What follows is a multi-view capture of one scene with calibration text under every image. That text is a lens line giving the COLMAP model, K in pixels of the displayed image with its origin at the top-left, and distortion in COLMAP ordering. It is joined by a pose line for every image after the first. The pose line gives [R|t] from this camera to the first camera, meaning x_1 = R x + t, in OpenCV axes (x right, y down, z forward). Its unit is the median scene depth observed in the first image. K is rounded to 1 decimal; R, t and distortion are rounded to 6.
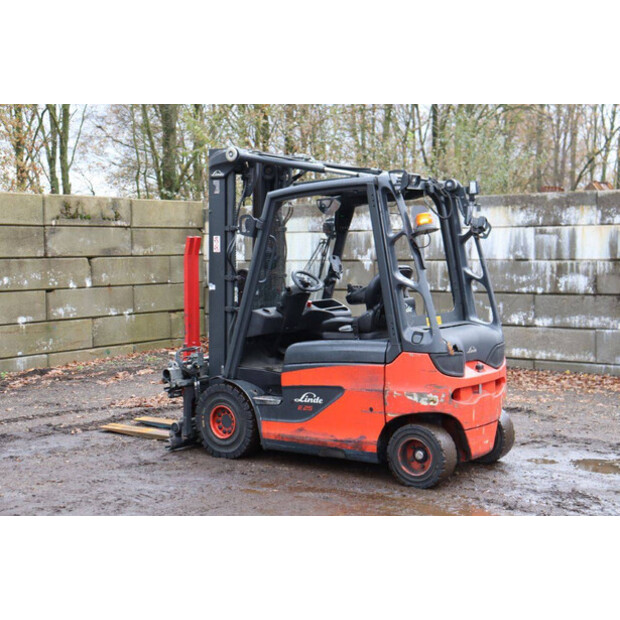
lens RADIAL K [[1015.7, 0, 305.7], [0, 1015.7, 306.1], [0, 0, 1]] dist [0.147012, 0.000000]
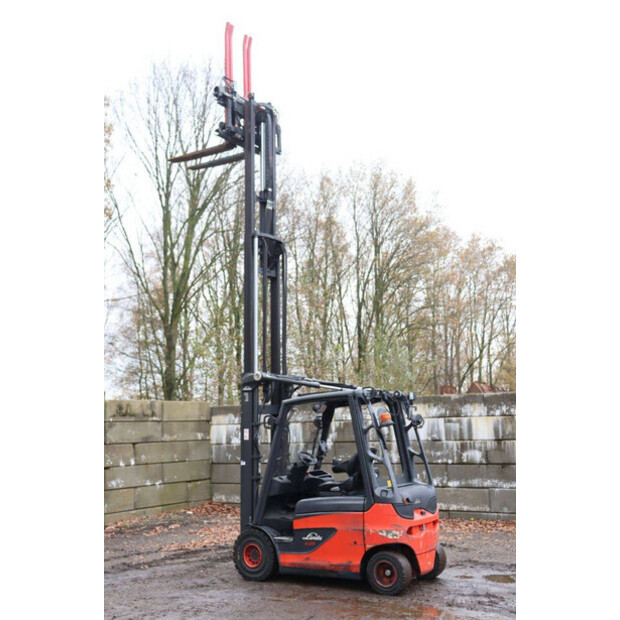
lens RADIAL K [[781.9, 0, 308.6], [0, 781.9, 308.1], [0, 0, 1]] dist [0.032870, 0.000000]
pose [[0.997745, -0.005119, 0.066931, -0.047864], [0.019099, 0.977526, -0.209949, 0.001552], [-0.064352, 0.210753, 0.975419, -0.127438]]
